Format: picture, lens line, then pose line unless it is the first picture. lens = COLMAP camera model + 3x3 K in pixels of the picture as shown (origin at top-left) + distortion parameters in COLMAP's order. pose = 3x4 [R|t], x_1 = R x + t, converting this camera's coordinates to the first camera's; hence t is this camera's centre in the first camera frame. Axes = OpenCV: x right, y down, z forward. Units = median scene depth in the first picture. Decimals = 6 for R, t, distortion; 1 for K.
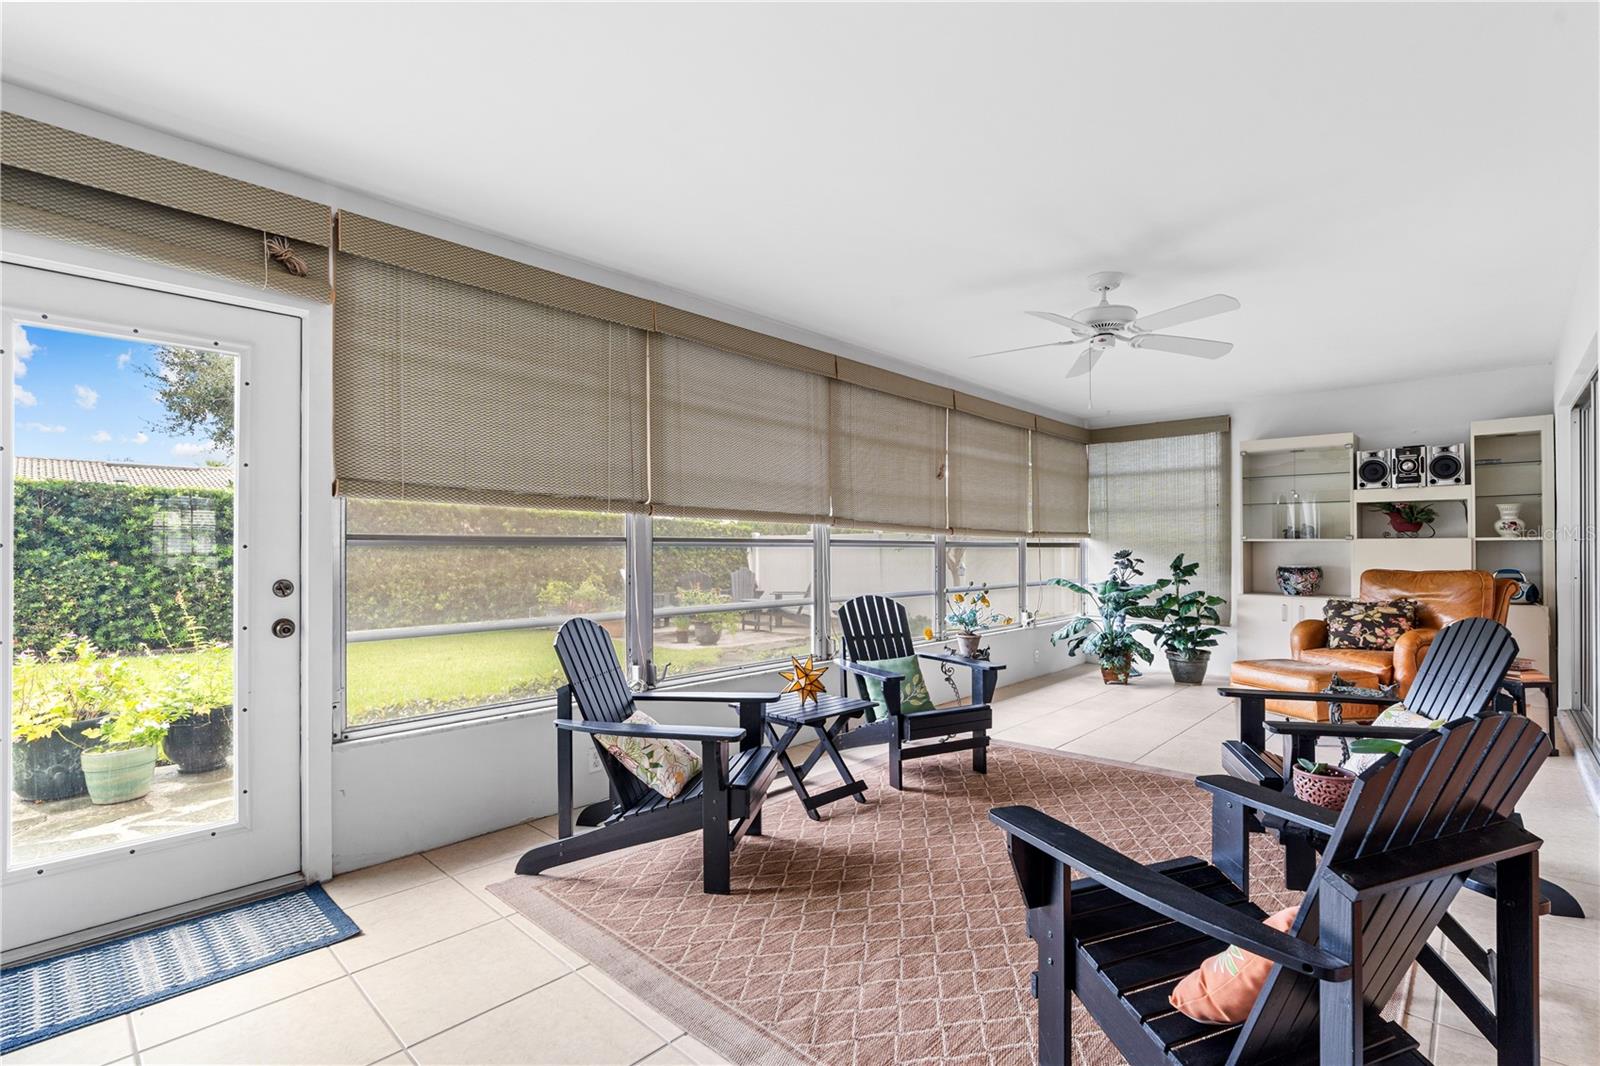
lens RADIAL K [[731.2, 0, 801.7], [0, 731.2, 540.9], [0, 0, 1]] dist [-0.001379, -0.000217]
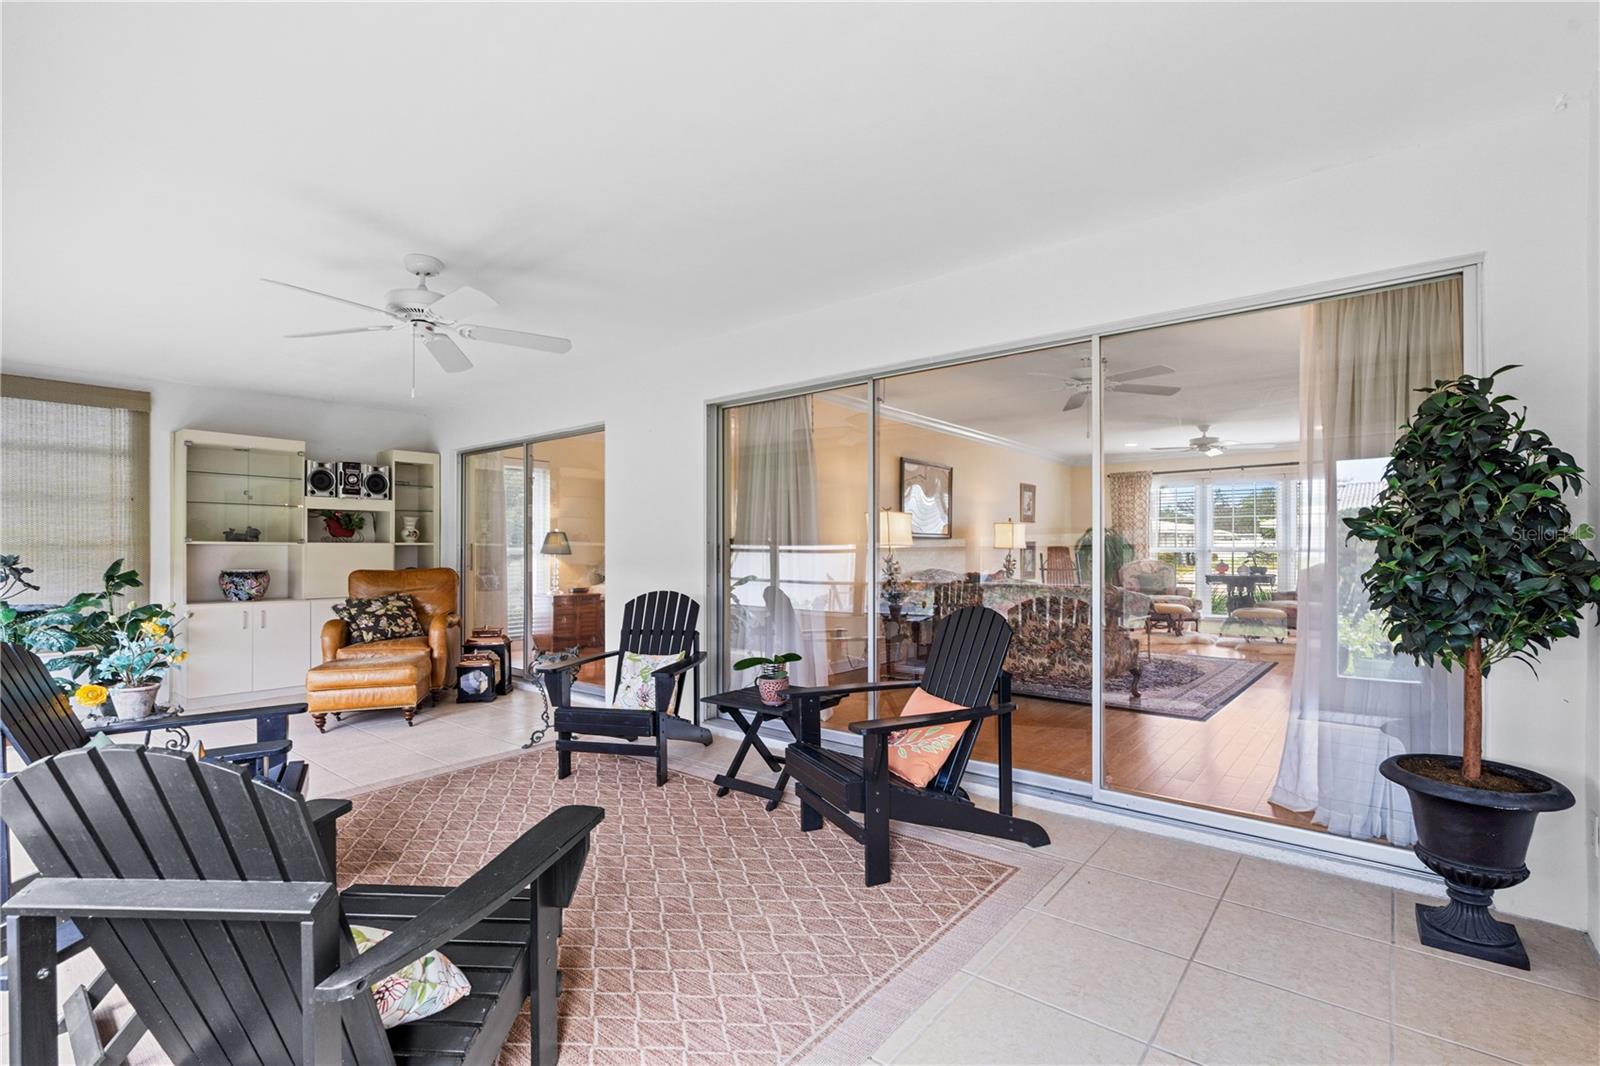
lens RADIAL K [[731.2, 0, 800.0], [0, 731.2, 544.9], [0, 0, 1]] dist [-0.001379, -0.000217]
pose [[-0.067171, 0.008478, 0.997705, -0.354868], [-0.006177, 0.999941, -0.008913, 0.005715], [-0.997722, -0.006762, -0.067115, 0.371056]]
